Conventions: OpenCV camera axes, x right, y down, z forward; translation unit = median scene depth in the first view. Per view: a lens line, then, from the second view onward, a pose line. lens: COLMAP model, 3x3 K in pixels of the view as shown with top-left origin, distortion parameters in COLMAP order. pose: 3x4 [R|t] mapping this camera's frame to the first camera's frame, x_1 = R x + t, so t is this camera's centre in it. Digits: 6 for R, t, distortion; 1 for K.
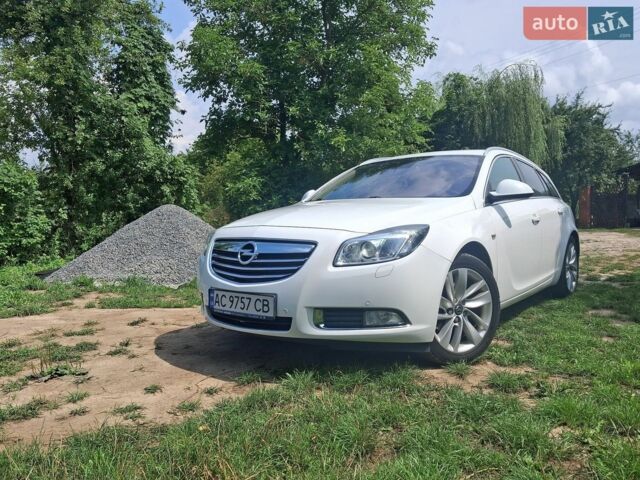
lens RADIAL K [[513.1, 0, 320.5], [0, 513.1, 239.3], [0, 0, 1]] dist [0.054999, -0.051692]
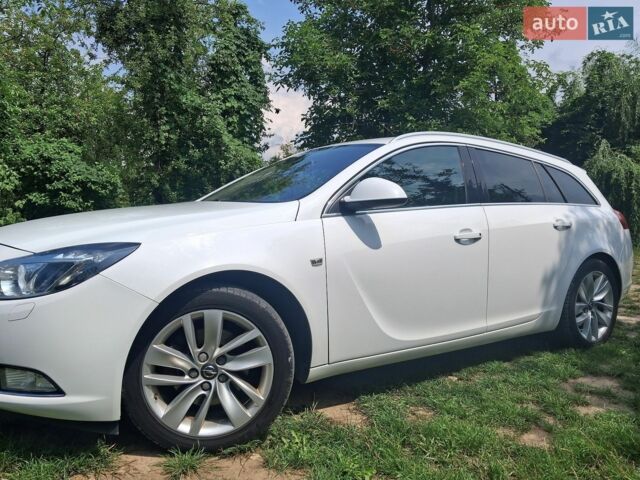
lens RADIAL K [[513.1, 0, 322.2], [0, 513.1, 239.2], [0, 0, 1]] dist [0.054999, -0.051692]
pose [[0.952694, 0.038022, -0.301542, 0.138996], [-0.037711, 0.999265, 0.006855, -0.010384], [0.301581, 0.004840, 0.953428, 0.093212]]
